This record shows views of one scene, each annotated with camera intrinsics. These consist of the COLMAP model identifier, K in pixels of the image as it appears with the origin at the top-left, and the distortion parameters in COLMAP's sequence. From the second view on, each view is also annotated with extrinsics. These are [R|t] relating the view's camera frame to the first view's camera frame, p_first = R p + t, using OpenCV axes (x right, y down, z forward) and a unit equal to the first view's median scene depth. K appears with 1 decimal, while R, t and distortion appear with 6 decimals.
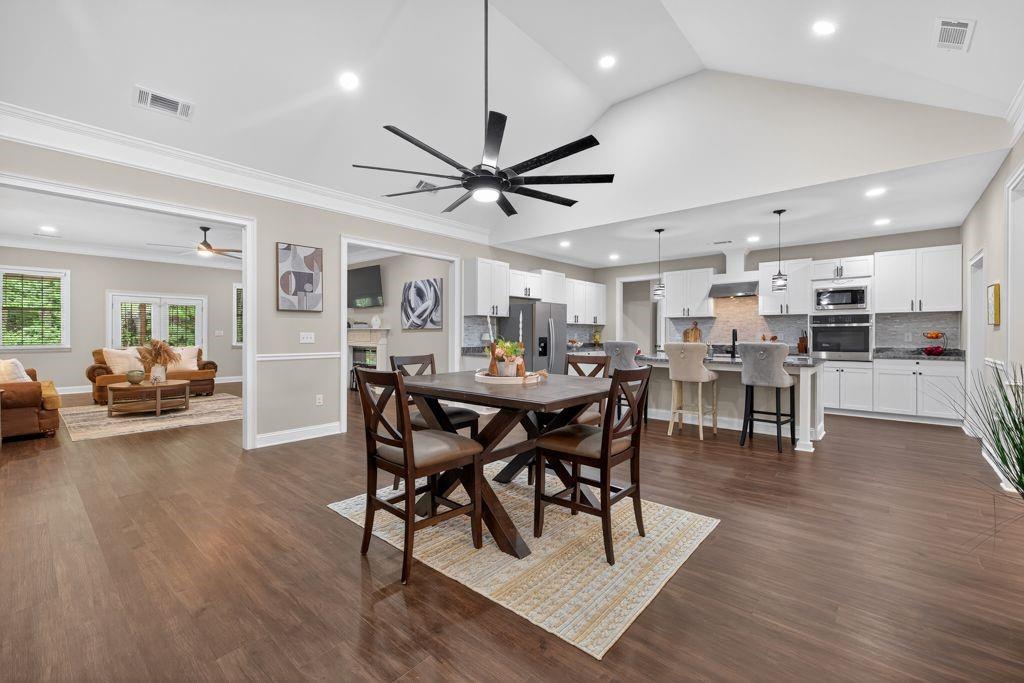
lens RADIAL K [[429.6, 0, 510.1], [0, 429.6, 338.9], [0, 0, 1]] dist [0.001784, -0.001231]
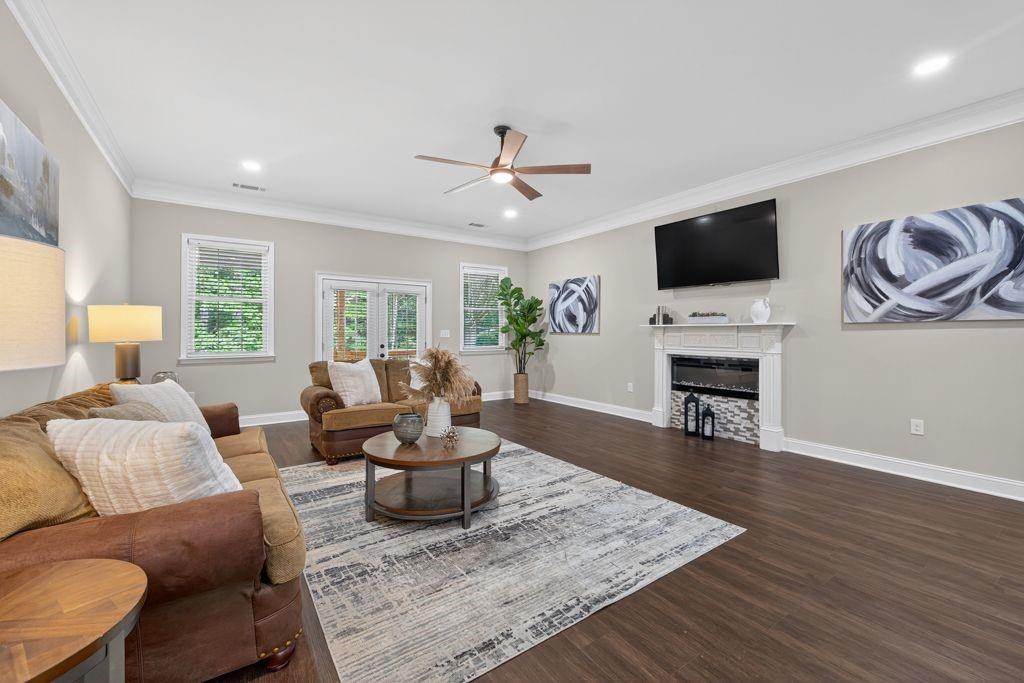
lens RADIAL K [[429.6, 0, 512.1], [0, 429.6, 333.2], [0, 0, 1]] dist [0.001784, -0.001231]
pose [[0.969055, -0.005295, -0.246790, -0.513873], [0.002029, 0.999907, -0.013487, -0.006055], [0.246838, 0.012569, 0.968975, 0.455335]]
